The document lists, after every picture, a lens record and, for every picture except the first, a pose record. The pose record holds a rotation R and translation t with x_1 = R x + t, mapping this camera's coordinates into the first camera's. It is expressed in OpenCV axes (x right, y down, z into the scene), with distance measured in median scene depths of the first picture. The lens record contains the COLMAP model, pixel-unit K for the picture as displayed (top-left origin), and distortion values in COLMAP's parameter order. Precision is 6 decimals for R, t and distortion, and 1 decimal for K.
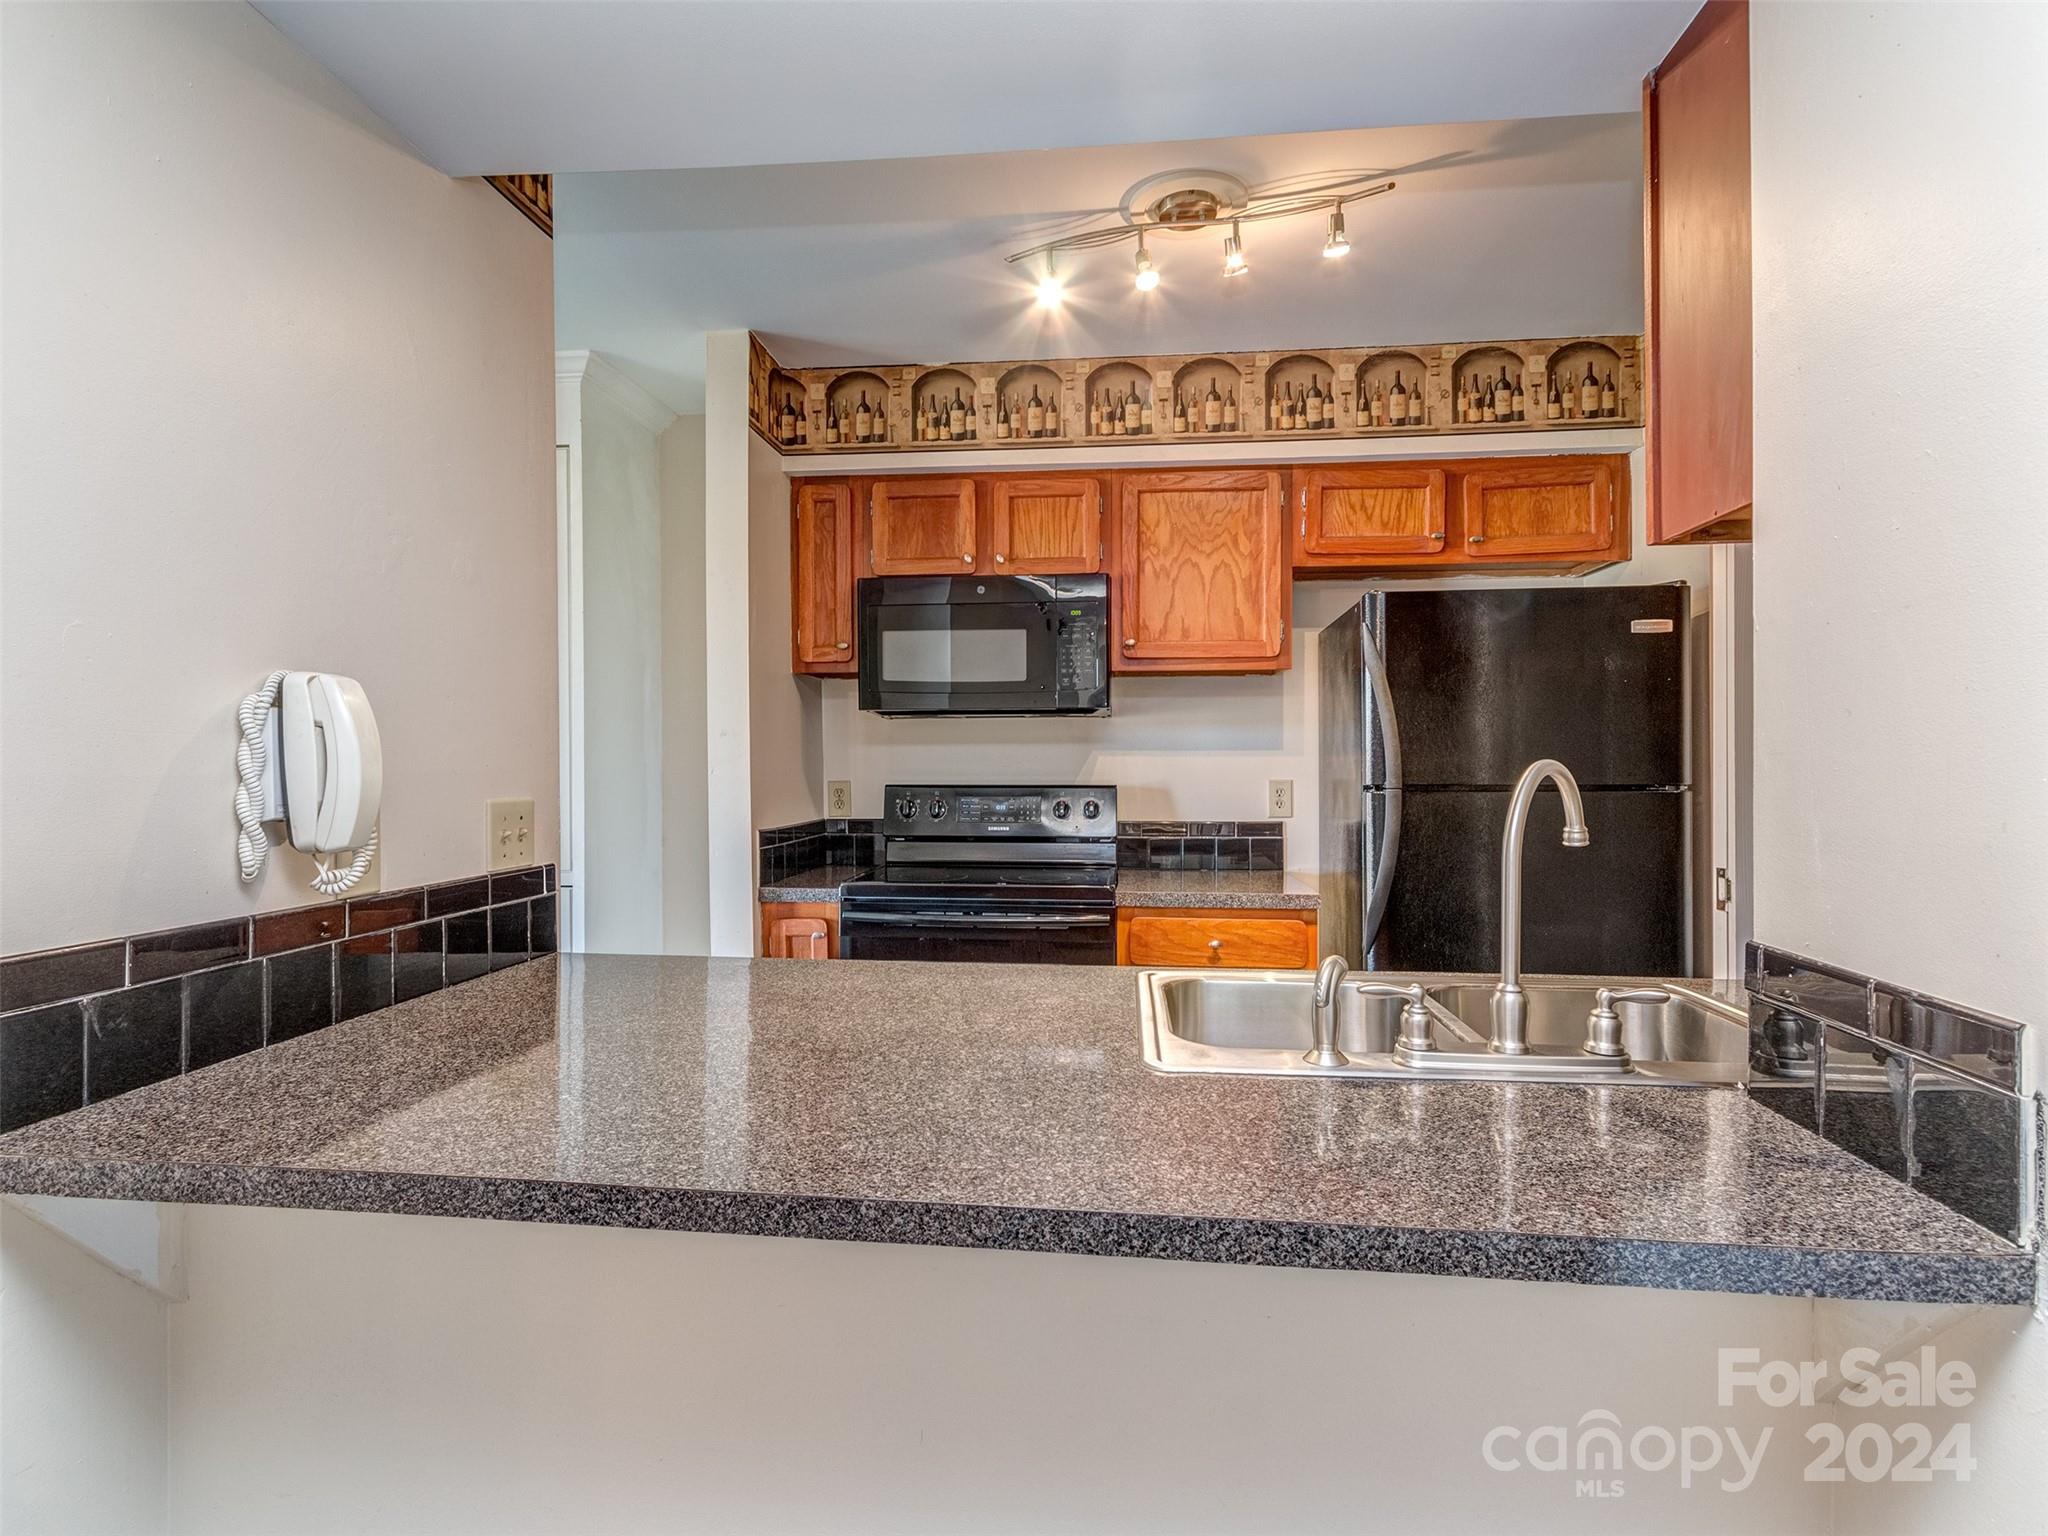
lens RADIAL K [[1051.5, 0, 1014.9], [0, 1051.5, 769.3], [0, 0, 1]] dist [0.008237, -0.001746]
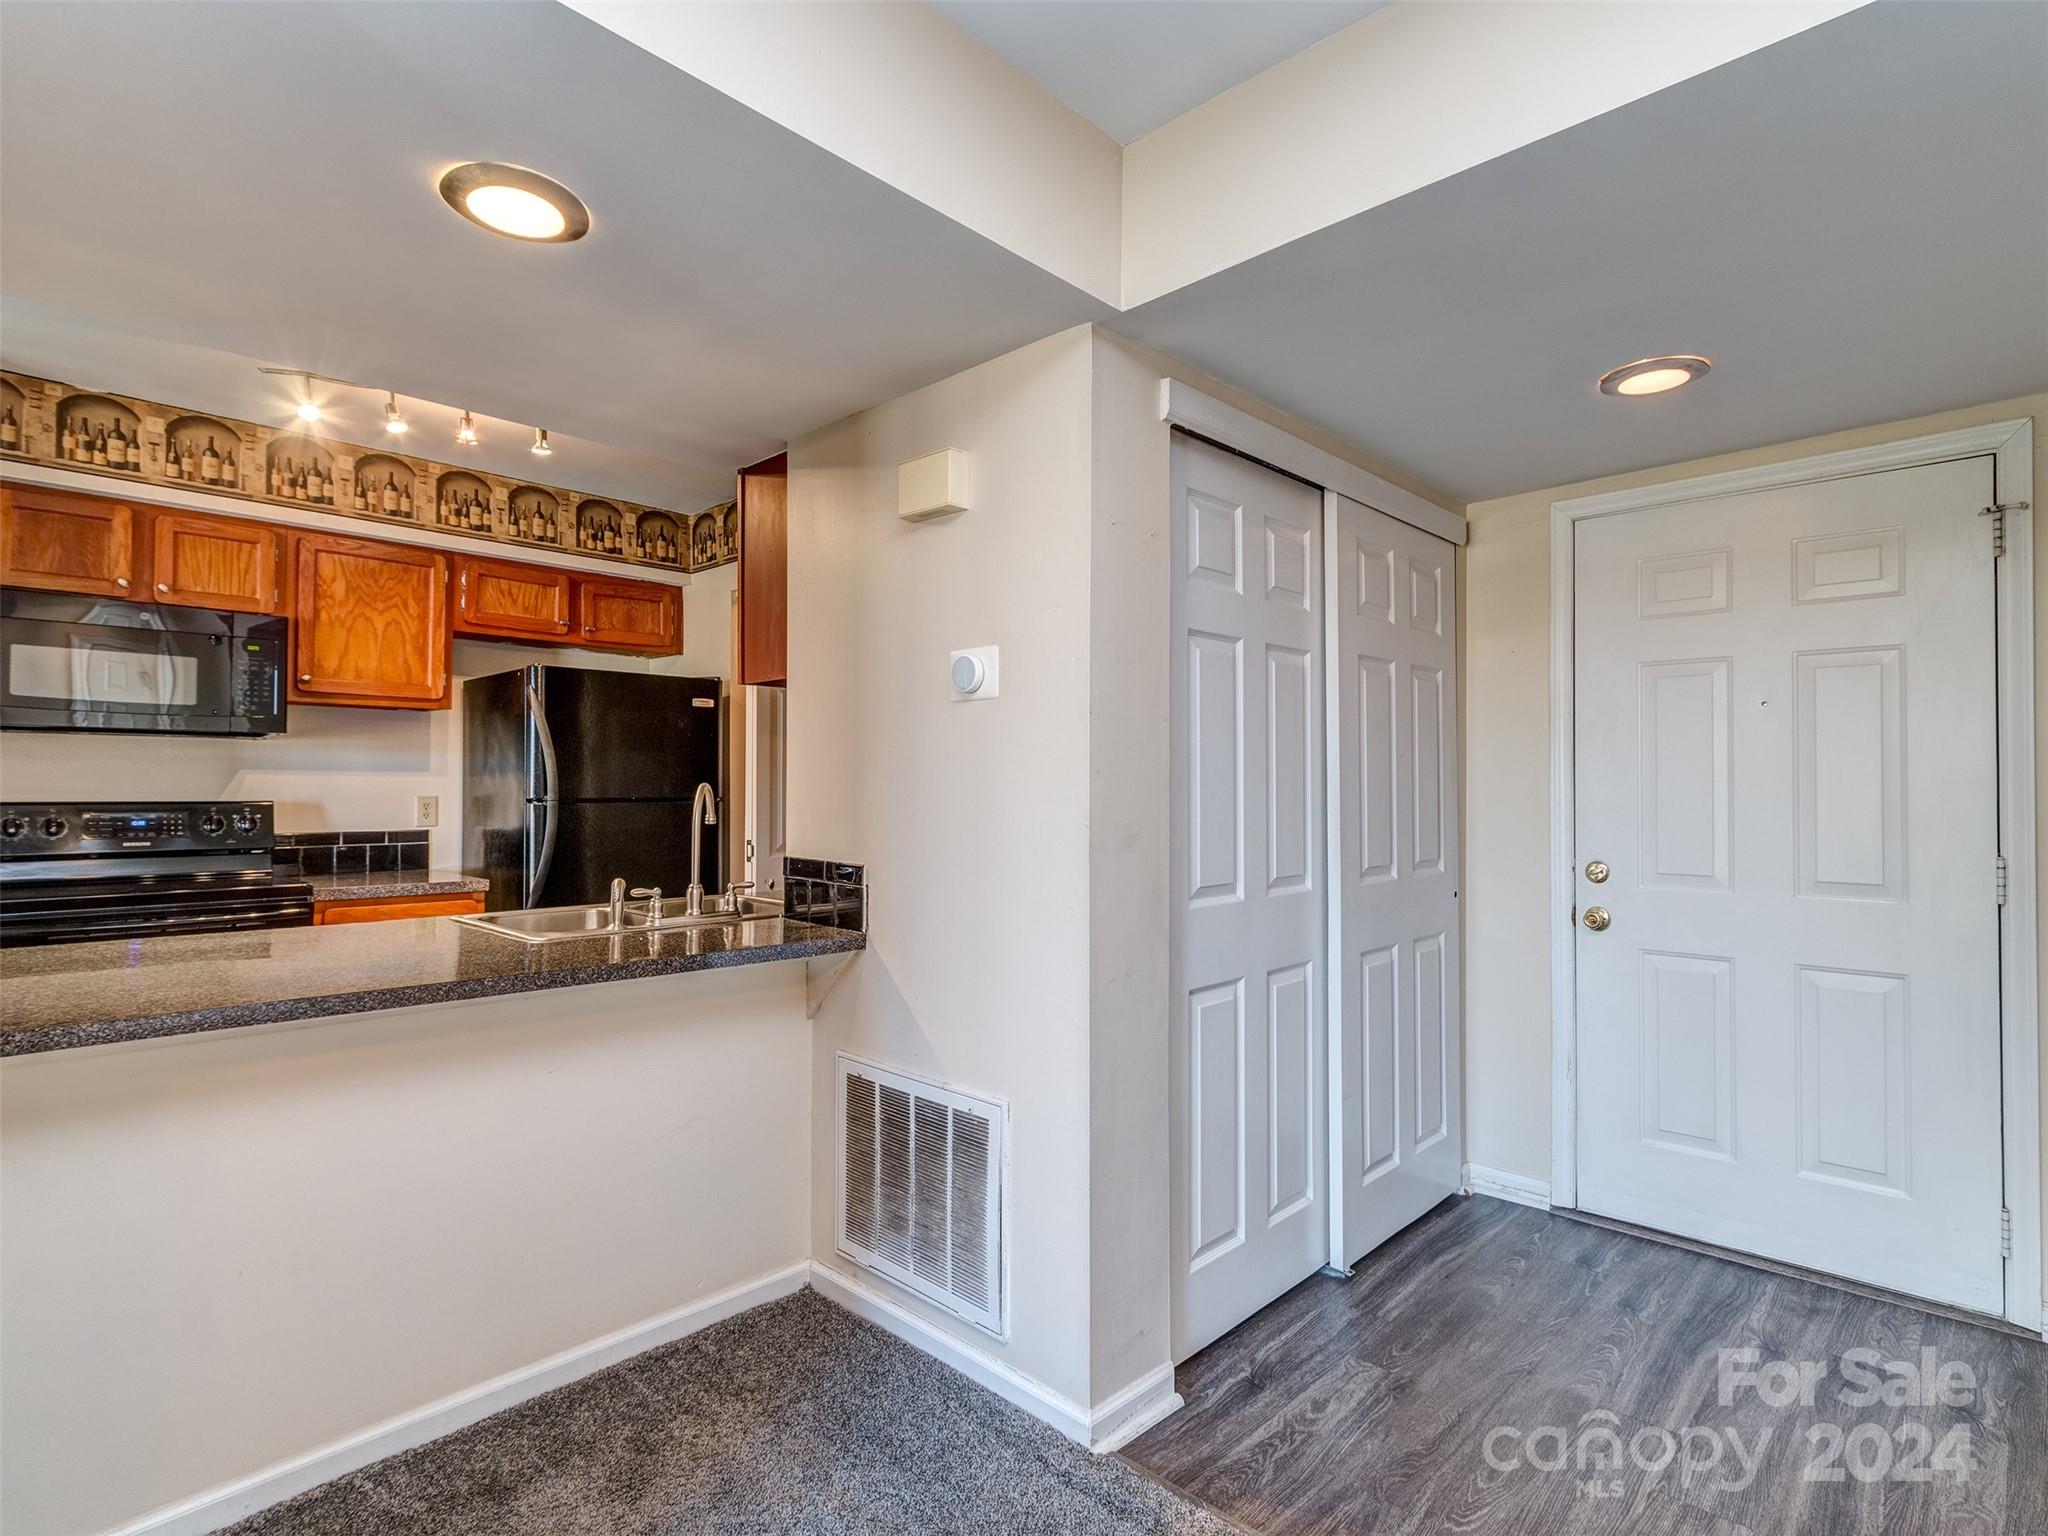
lens RADIAL K [[1043.8, 0, 1024.0], [0, 1043.8, 768.0], [0, 0, 1]] dist [0.003183, -0.000389]
pose [[0.610366, 0.018643, 0.791900, -0.323557], [-0.002636, 0.999765, -0.021504, 0.001805], [-0.792115, 0.011038, 0.610272, -0.337792]]
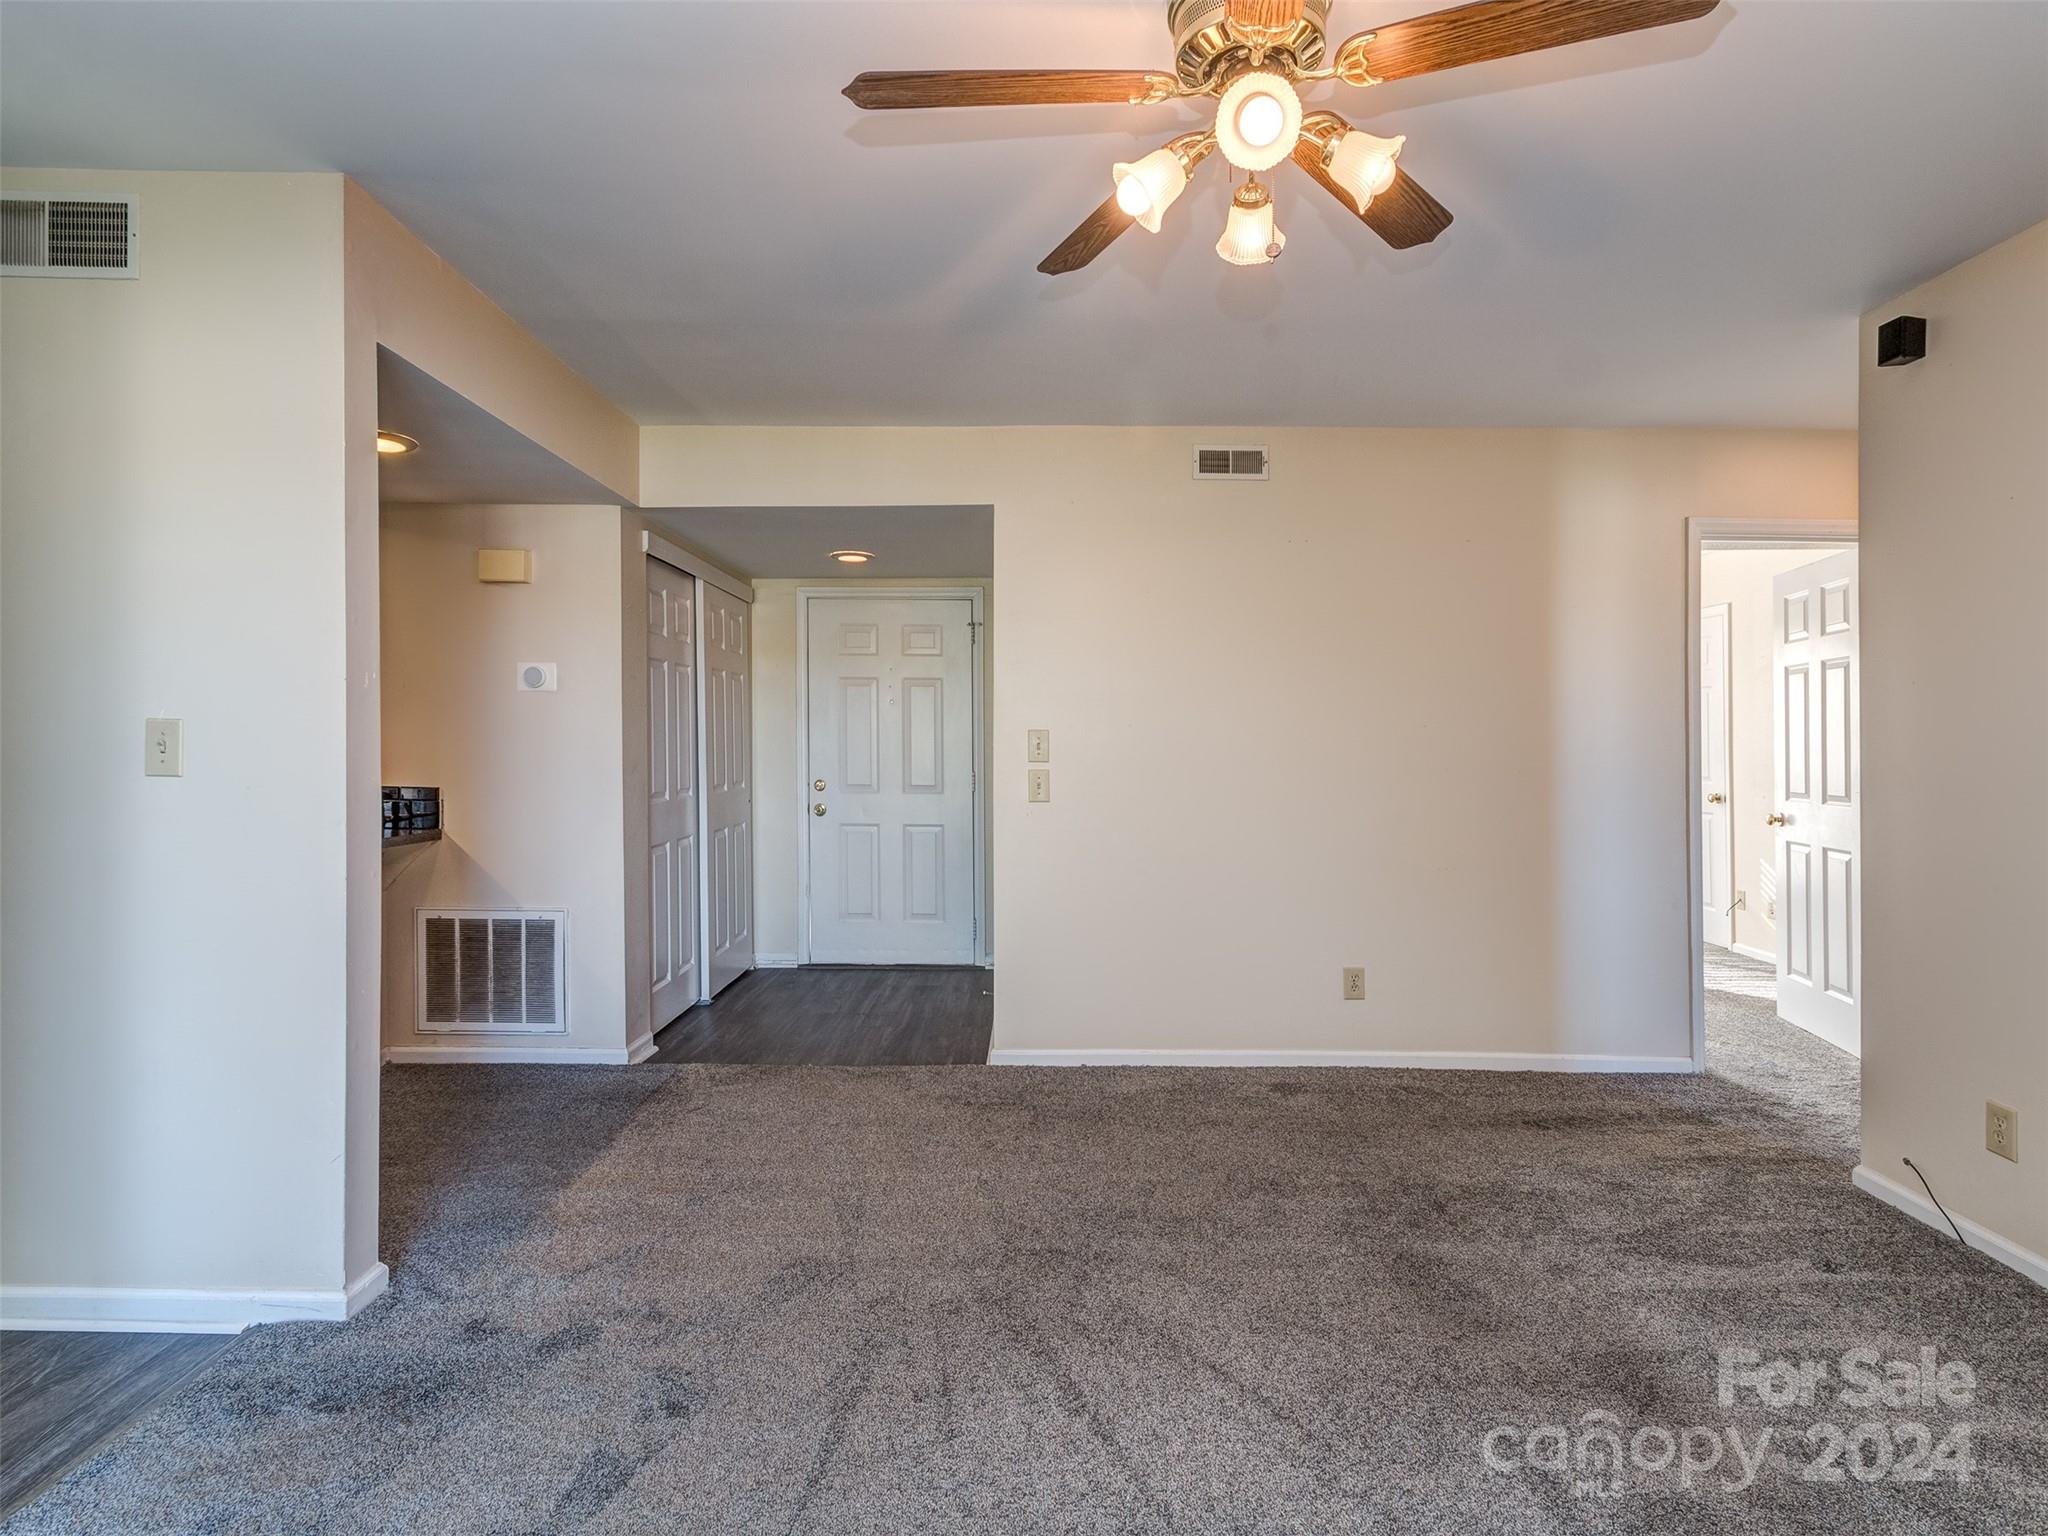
lens RADIAL K [[1021.5, 0, 1021.2], [0, 1021.5, 741.4], [0, 0, 1]] dist [0.000589, -0.000465]
pose [[-0.099718, 0.008569, 0.994979, -1.096573], [0.006733, 0.999946, -0.007937, 0.015407], [-0.994993, 0.005908, -0.099770, -0.341799]]
